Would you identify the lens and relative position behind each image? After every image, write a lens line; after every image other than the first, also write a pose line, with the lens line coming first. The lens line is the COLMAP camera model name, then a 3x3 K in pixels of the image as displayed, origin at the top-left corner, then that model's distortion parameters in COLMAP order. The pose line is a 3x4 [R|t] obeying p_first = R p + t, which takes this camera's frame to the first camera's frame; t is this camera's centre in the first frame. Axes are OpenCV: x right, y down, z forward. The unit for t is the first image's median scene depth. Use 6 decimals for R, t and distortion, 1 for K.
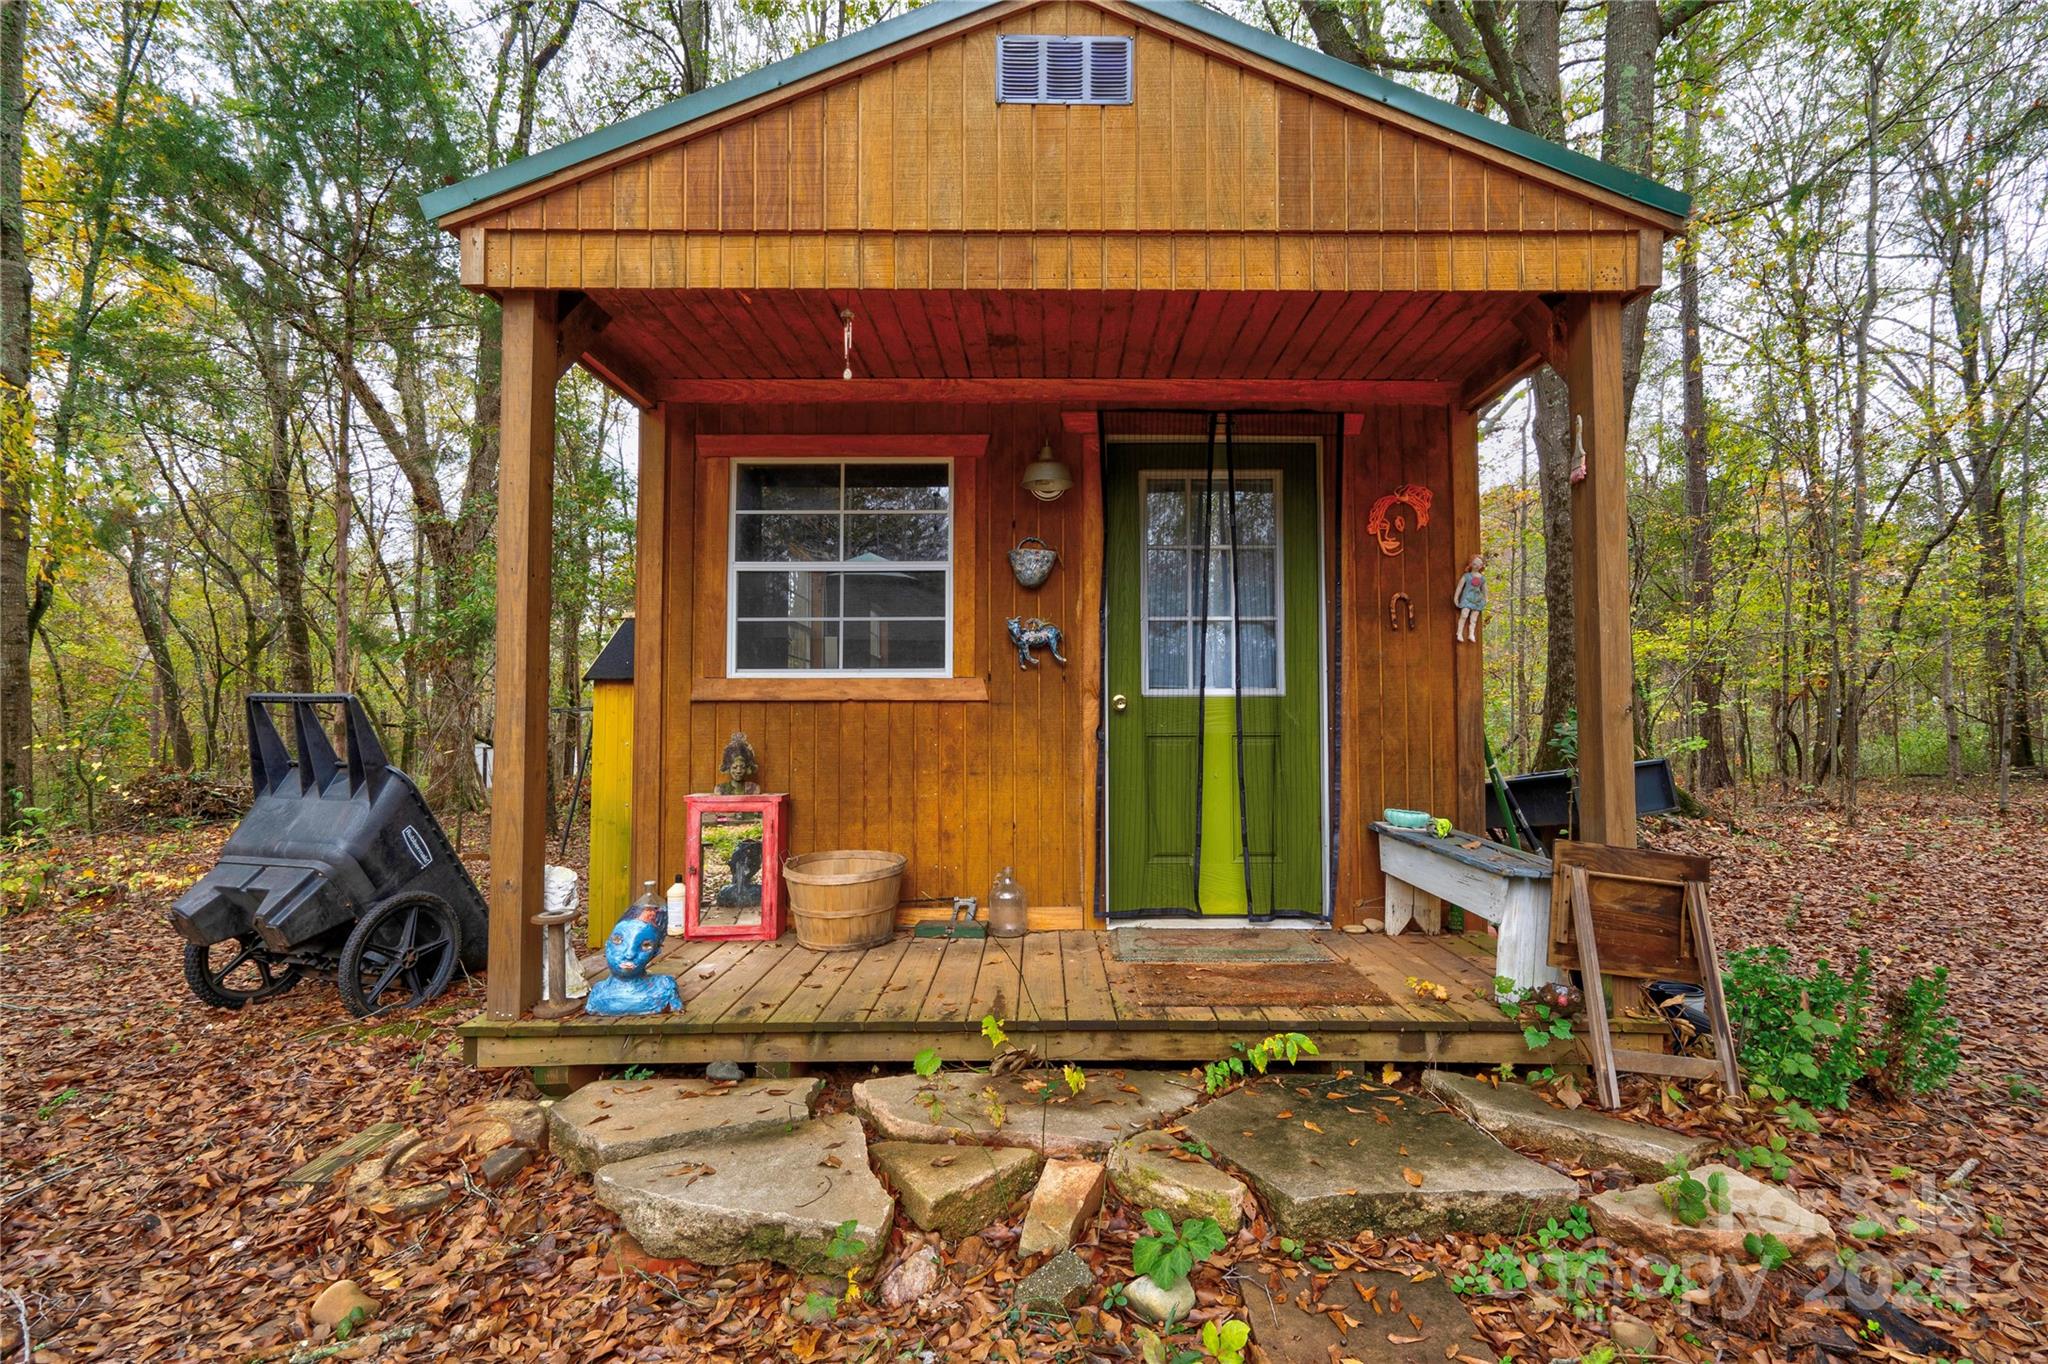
lens RADIAL K [[1051.3, 0, 991.1], [0, 1051.3, 683.8], [0, 0, 1]] dist [0.012756, 0.001330]
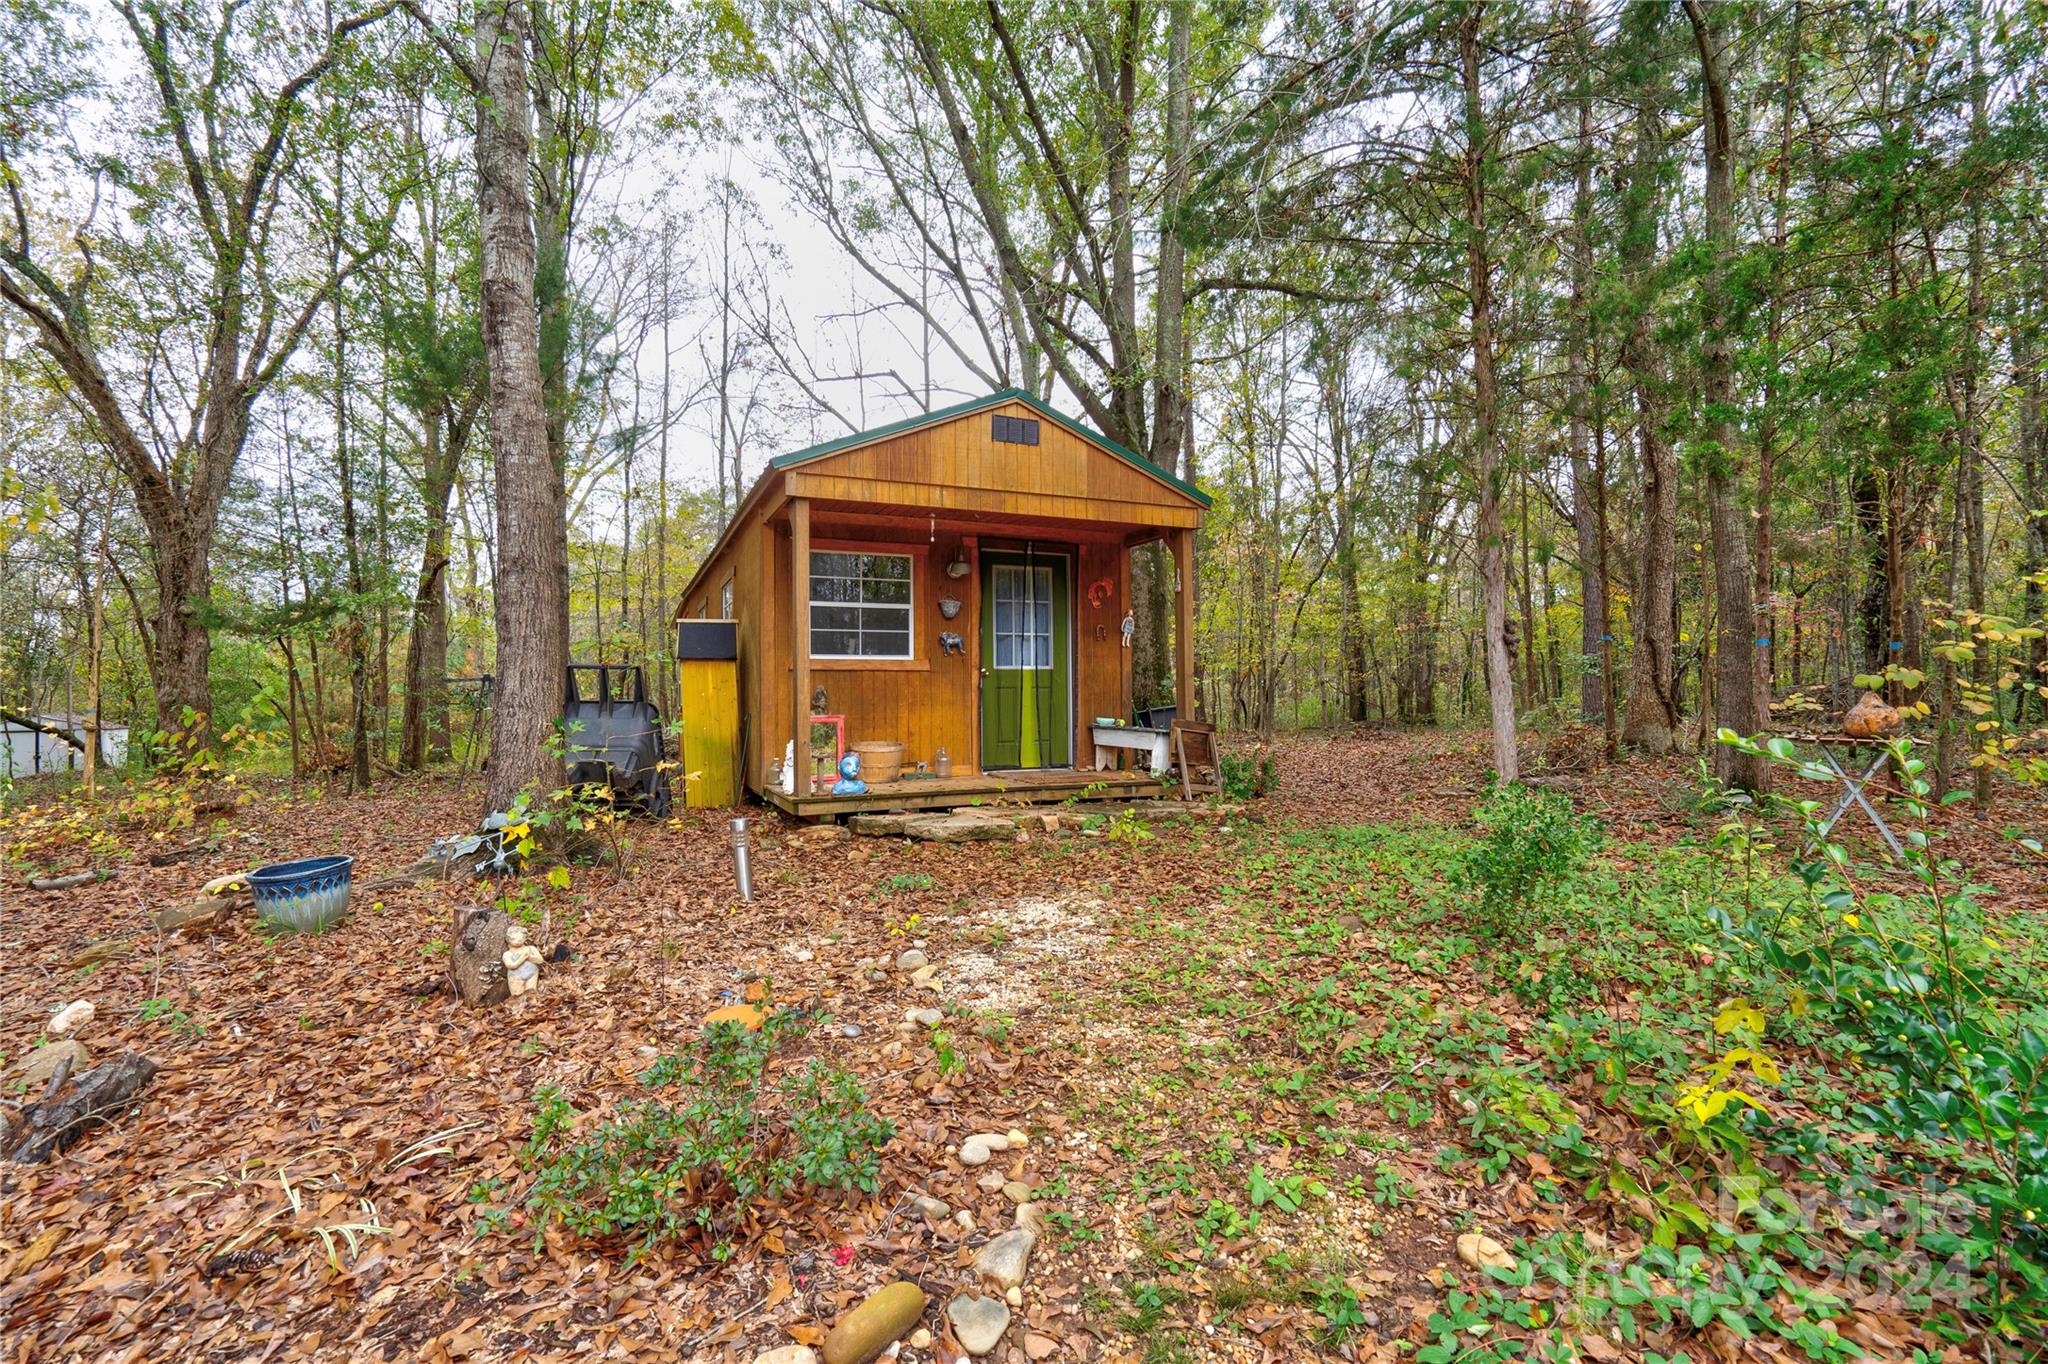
lens RADIAL K [[1051.3, 0, 991.1], [0, 1051.3, 683.8], [0, 0, 1]] dist [0.012756, 0.001330]
pose [[0.916559, -0.000683, 0.399900, -0.743221], [-0.005920, 0.999866, 0.015277, 0.008803], [-0.399857, -0.016370, 0.916431, -1.000697]]
